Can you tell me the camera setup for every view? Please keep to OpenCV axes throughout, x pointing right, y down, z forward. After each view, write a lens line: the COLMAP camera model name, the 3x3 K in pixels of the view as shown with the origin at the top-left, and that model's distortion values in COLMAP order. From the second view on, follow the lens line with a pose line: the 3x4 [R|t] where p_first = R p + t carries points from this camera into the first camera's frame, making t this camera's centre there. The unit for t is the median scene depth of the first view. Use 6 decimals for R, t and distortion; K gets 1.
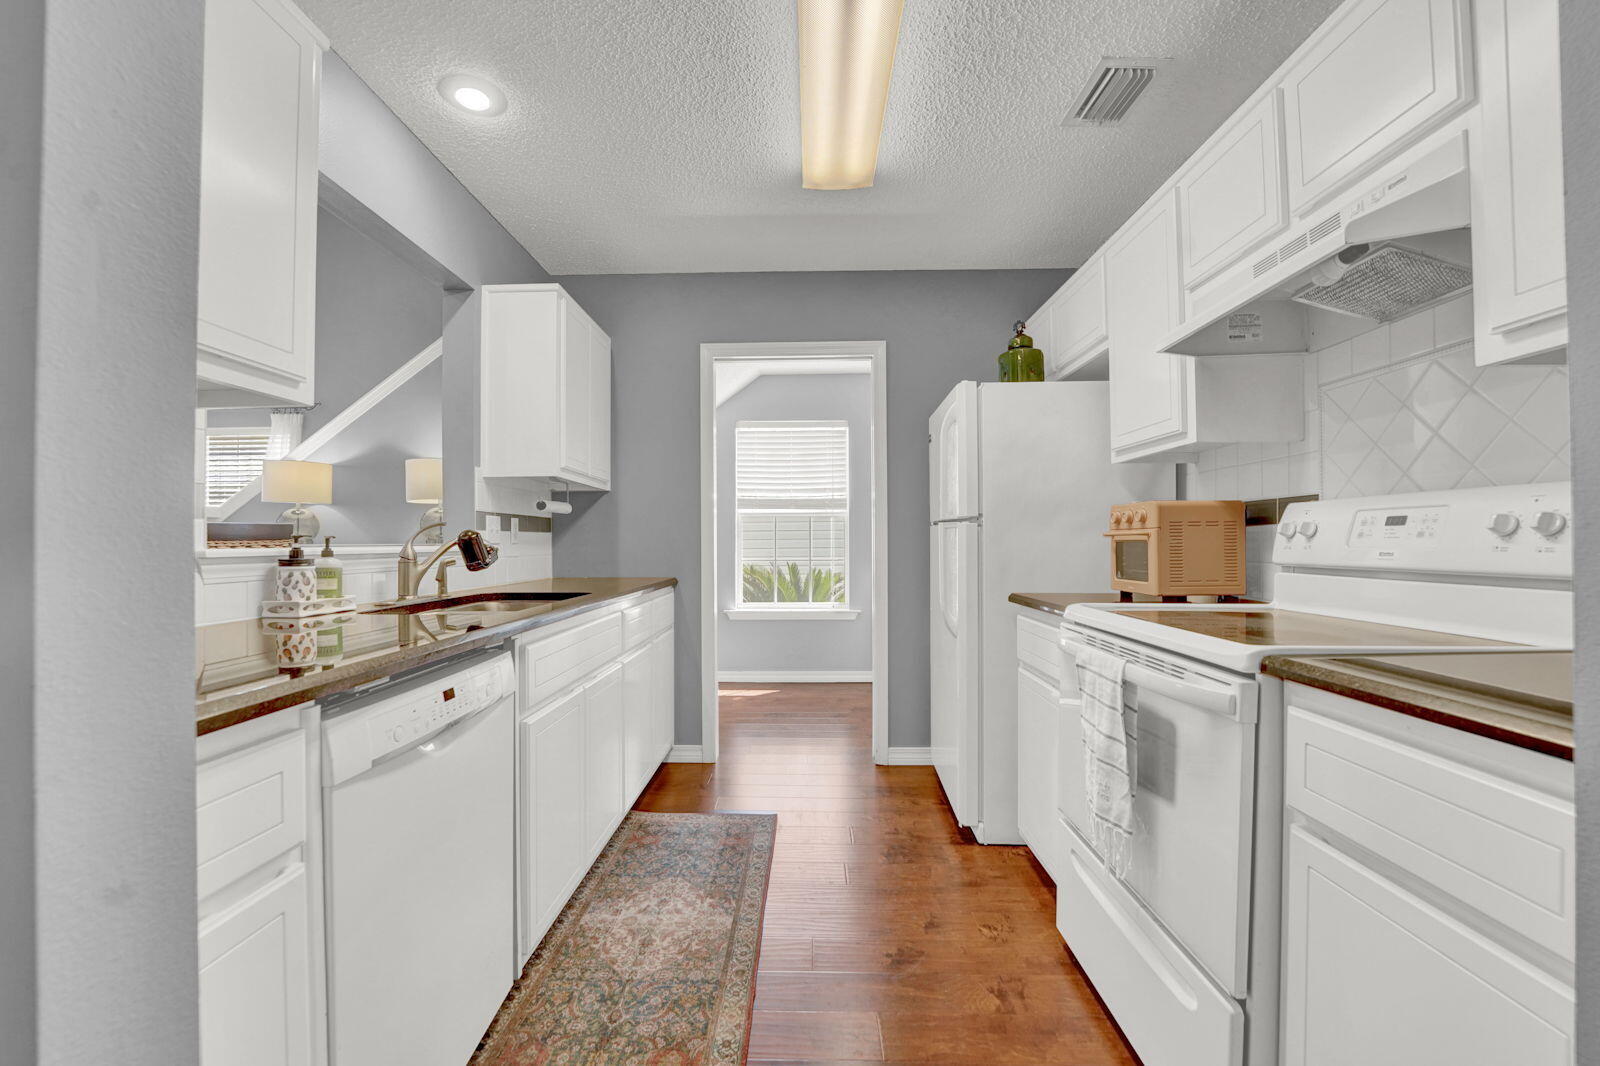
lens RADIAL K [[653.2, 0, 781.1], [0, 653.2, 535.8], [0, 0, 1]] dist [-0.022175, 0.000632]
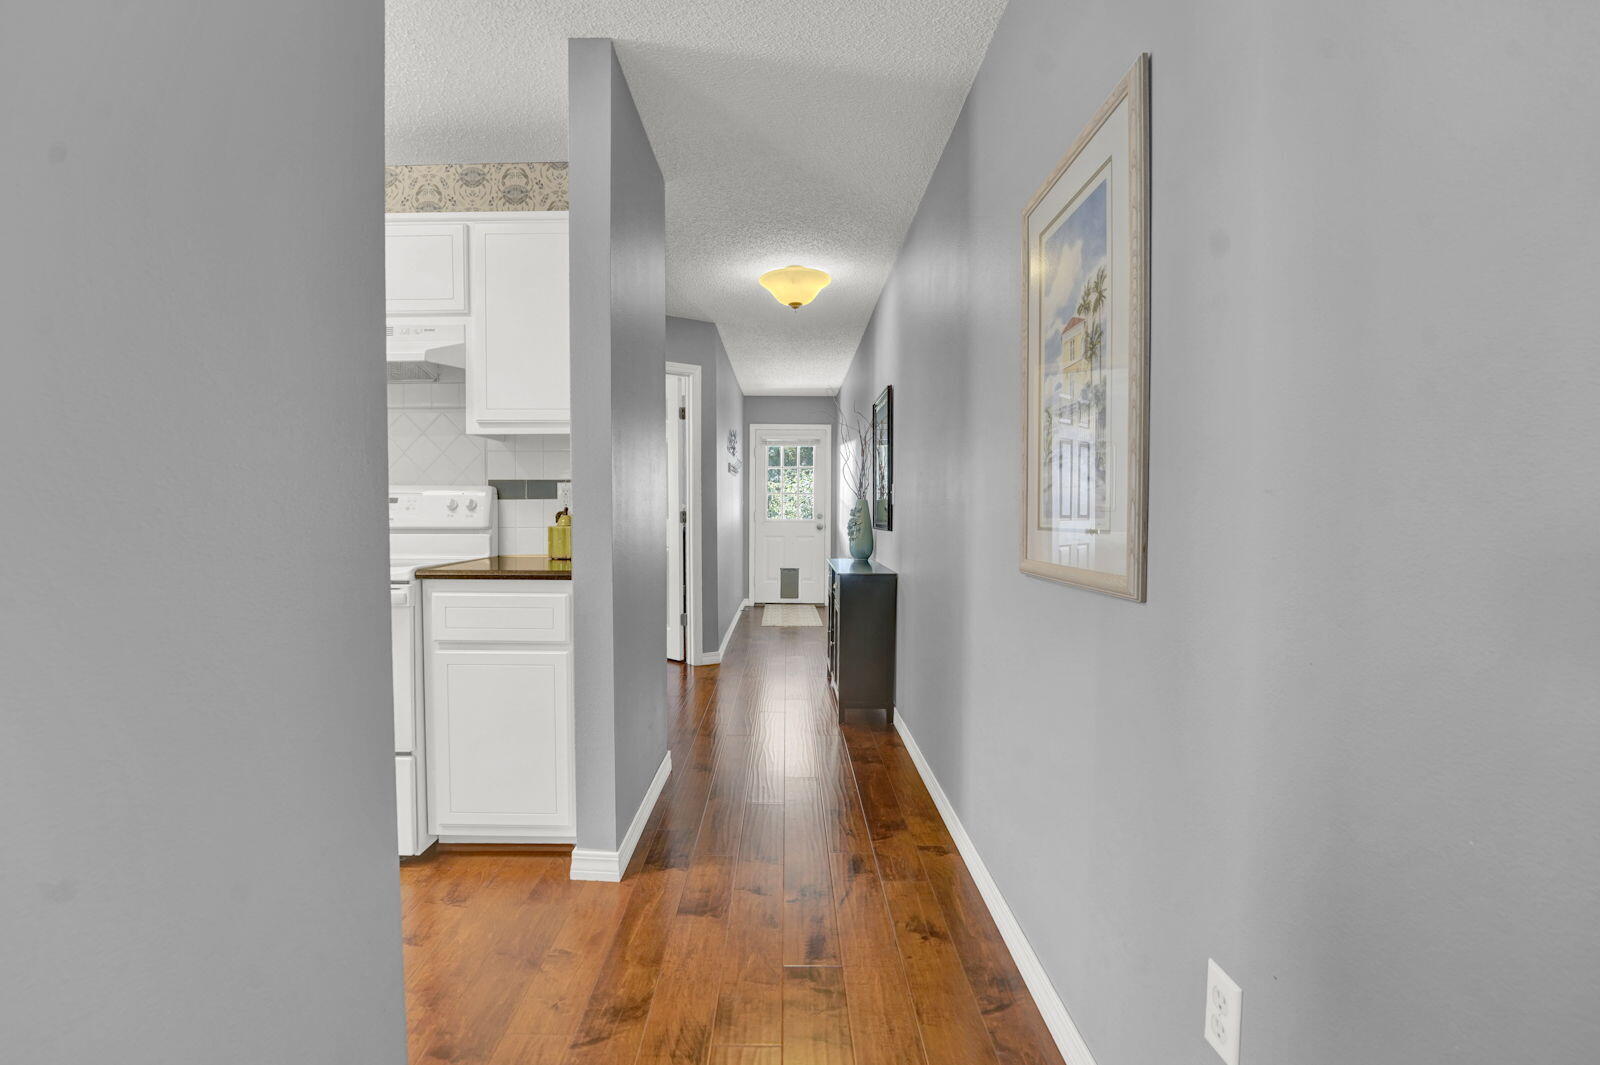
lens RADIAL K [[719.8, 0, 800.0], [0, 719.8, 532.5], [0, 0, 1]] dist [-0.000211, 0.000012]
pose [[-0.042843, -0.024154, 0.998790, -0.754640], [-0.010267, 0.999666, 0.023735, 0.004425], [-0.999029, -0.009238, -0.043077, -0.032976]]
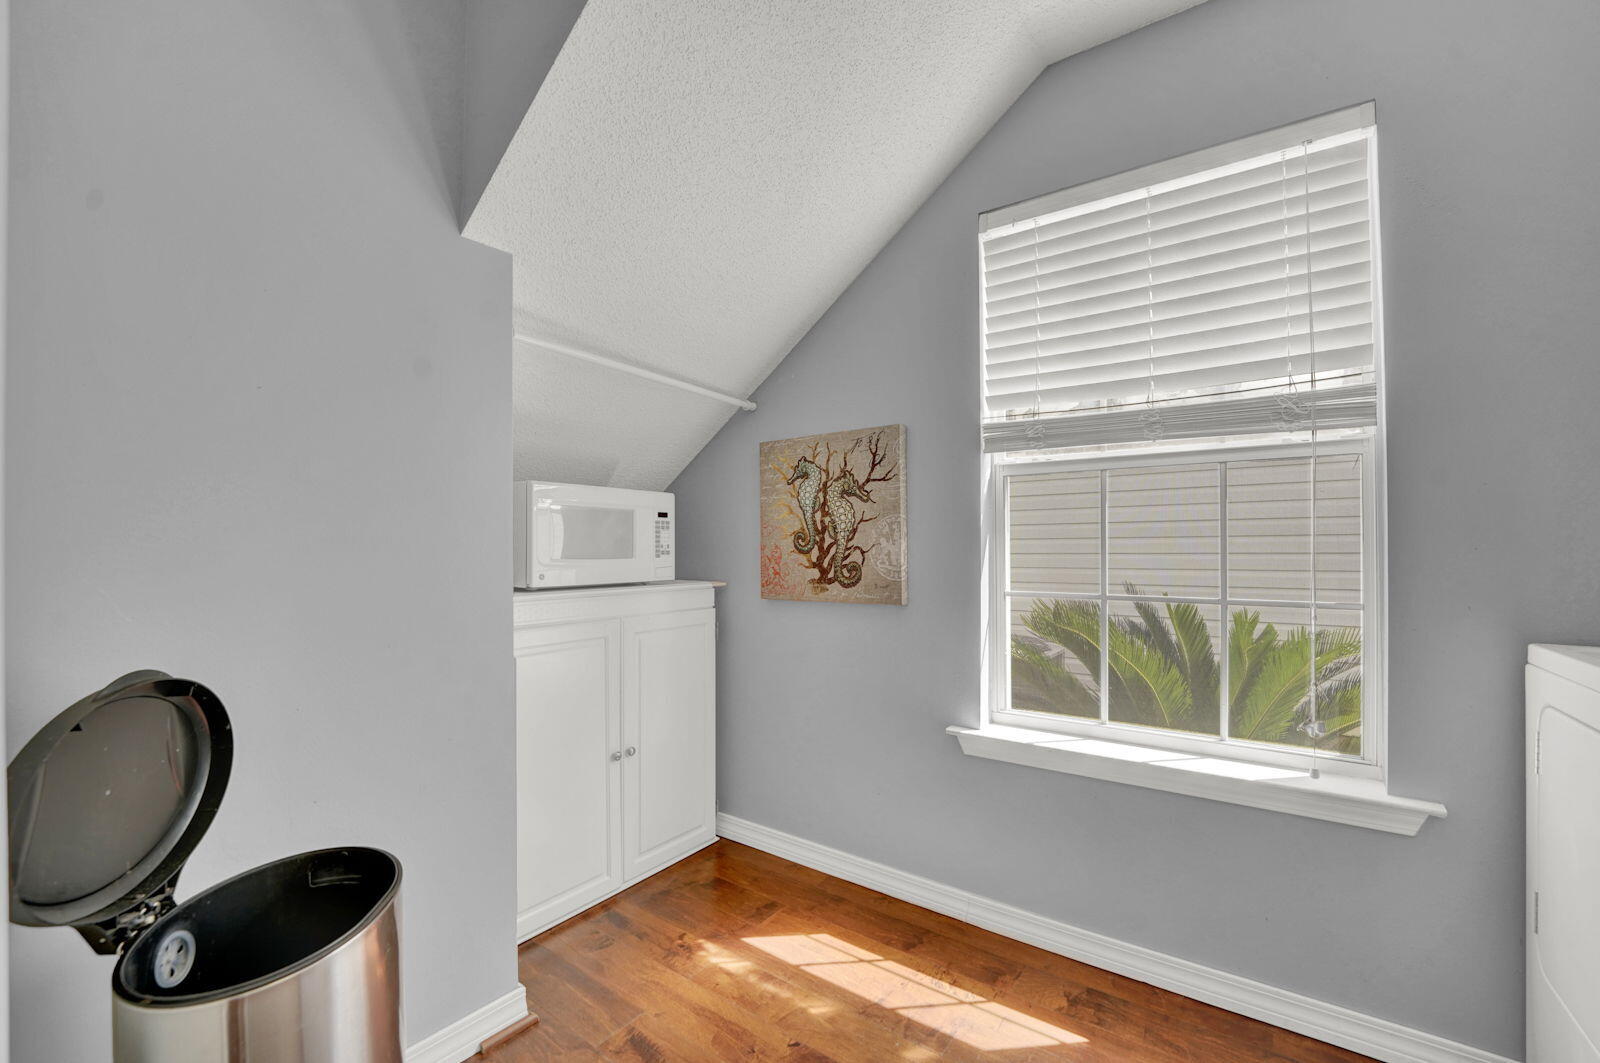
lens RADIAL K [[666.8, 0, 789.4], [0, 666.8, 532.3], [0, 0, 1]] dist [-0.010682, 0.000264]
pose [[0.833278, -0.011233, -0.552740, 0.130919], [0.008565, 0.999936, -0.007408, 0.013869], [0.552788, 0.001438, 0.833321, 1.714666]]
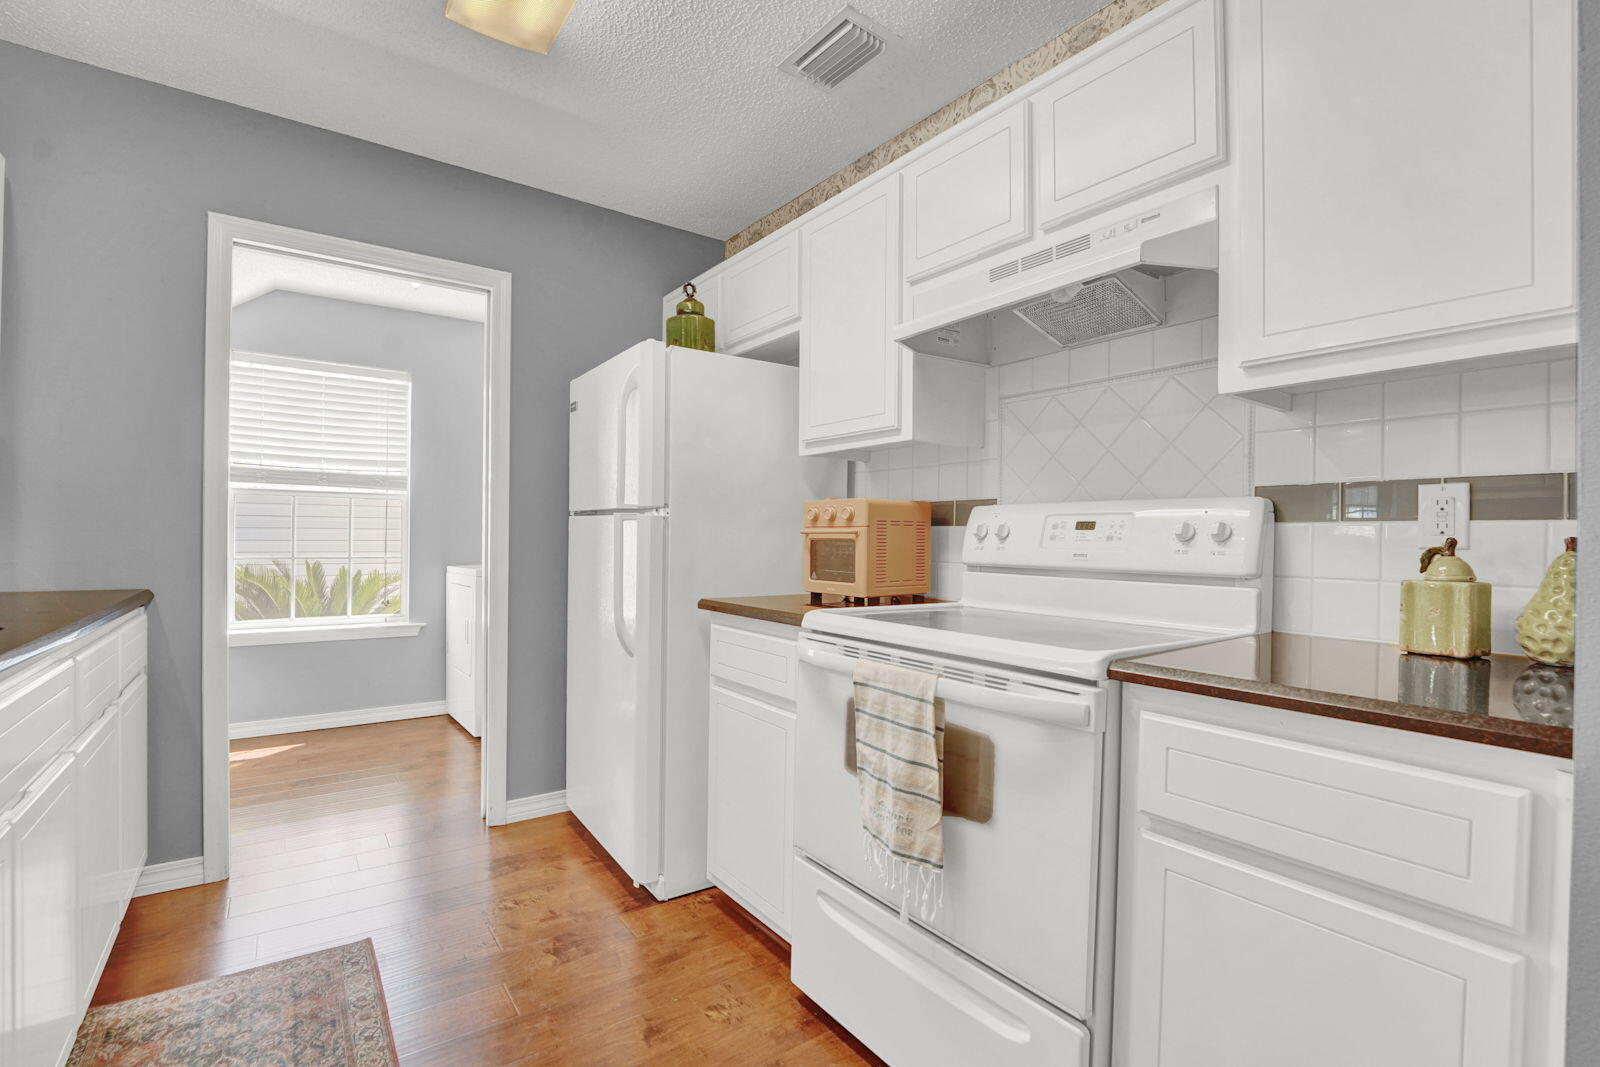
lens RADIAL K [[719.8, 0, 770.7], [0, 719.8, 538.8], [0, 0, 1]] dist [-0.022277, 0.000831]
pose [[0.798945, 0.011986, 0.601285, -0.162890], [-0.020704, 0.999757, 0.007581, 0.001079], [-0.601048, -0.018505, 0.798999, 0.228799]]
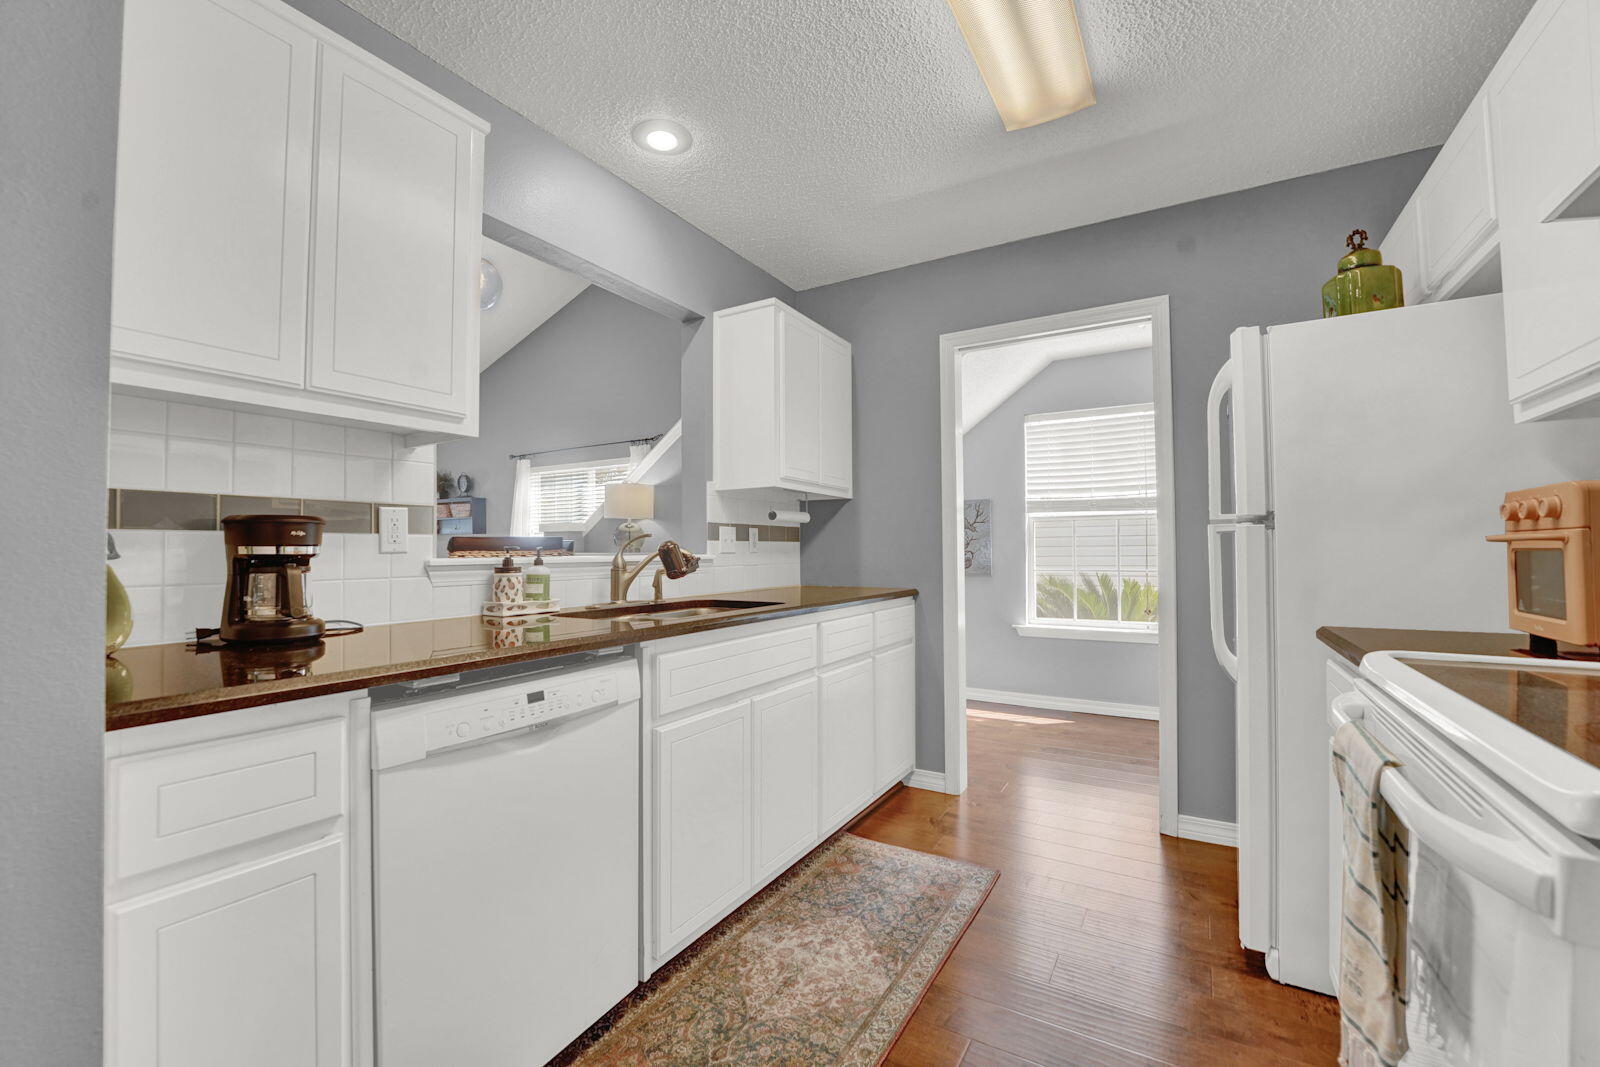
lens RADIAL K [[653.0, 0, 790.9], [0, 653.0, 535.3], [0, 0, 1]] dist [-0.023432, 0.000243]
pose [[0.874214, -0.012369, -0.485383, 0.228473], [0.006767, 0.999889, -0.013293, -0.002251], [0.485493, 0.008336, 0.874201, 0.164294]]
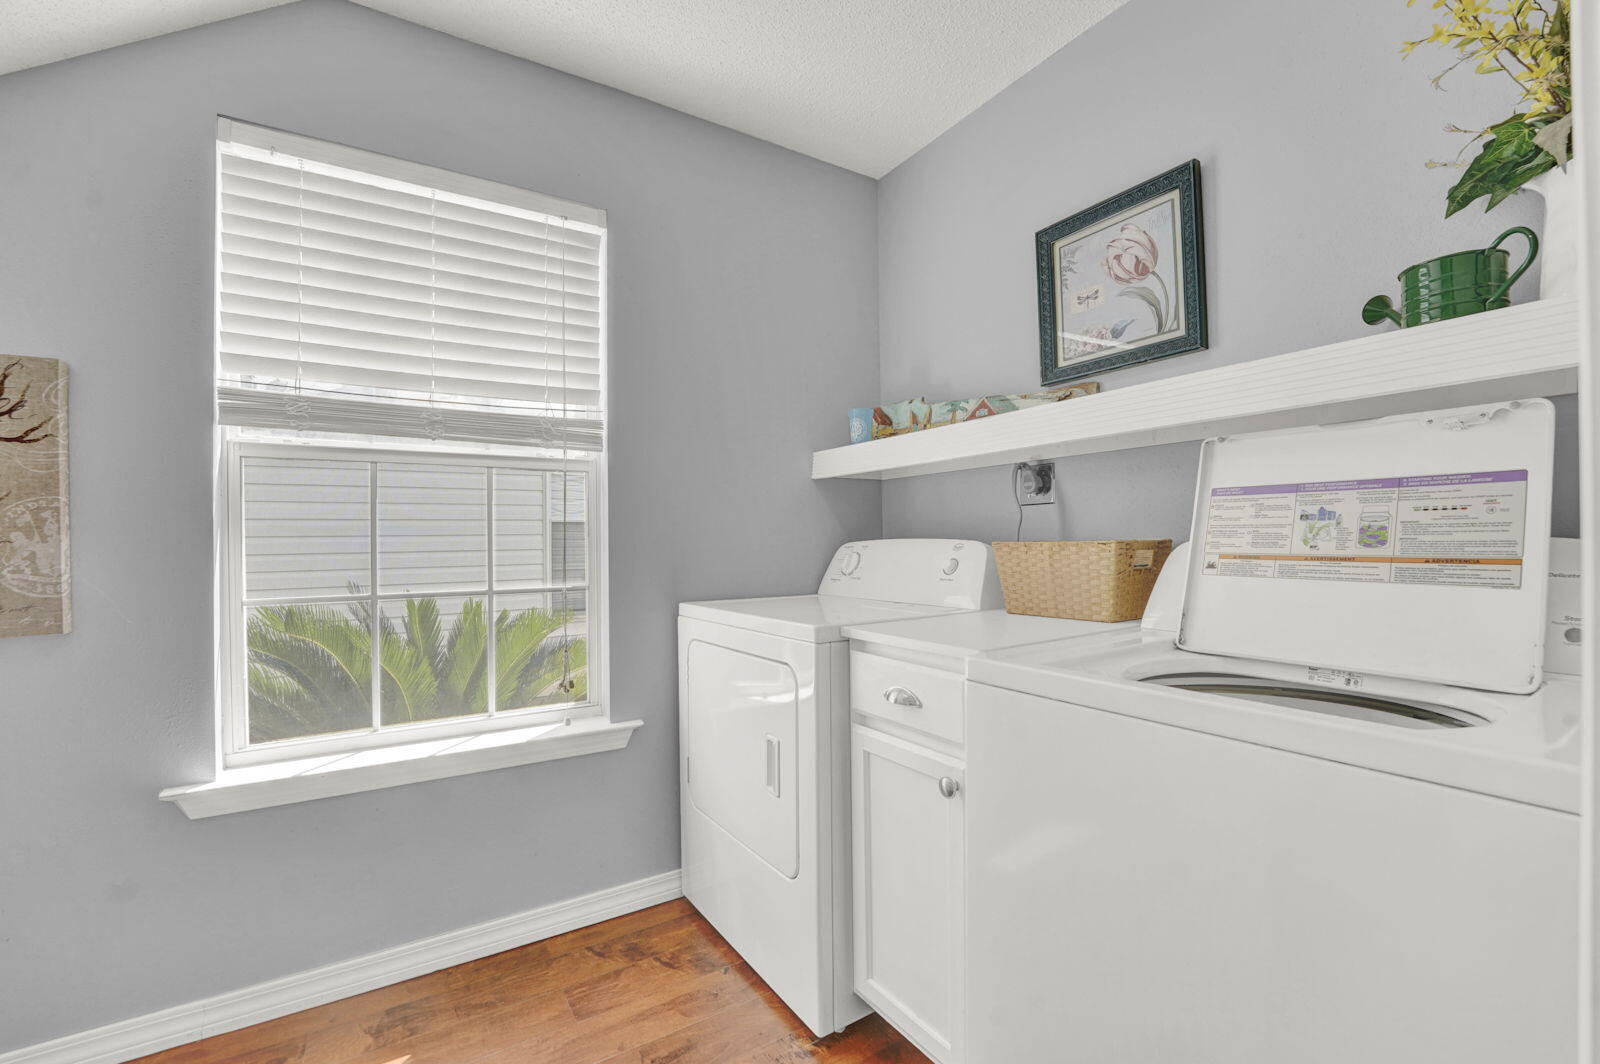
lens RADIAL K [[666.8, 0, 789.4], [0, 666.8, 532.8], [0, 0, 1]] dist [-0.010682, 0.000264]
pose [[0.838041, 0.001030, 0.545607, -0.042621], [-0.001232, 0.999999, 0.000005, 0.015966], [-0.545606, -0.000677, 0.838041, 1.699135]]
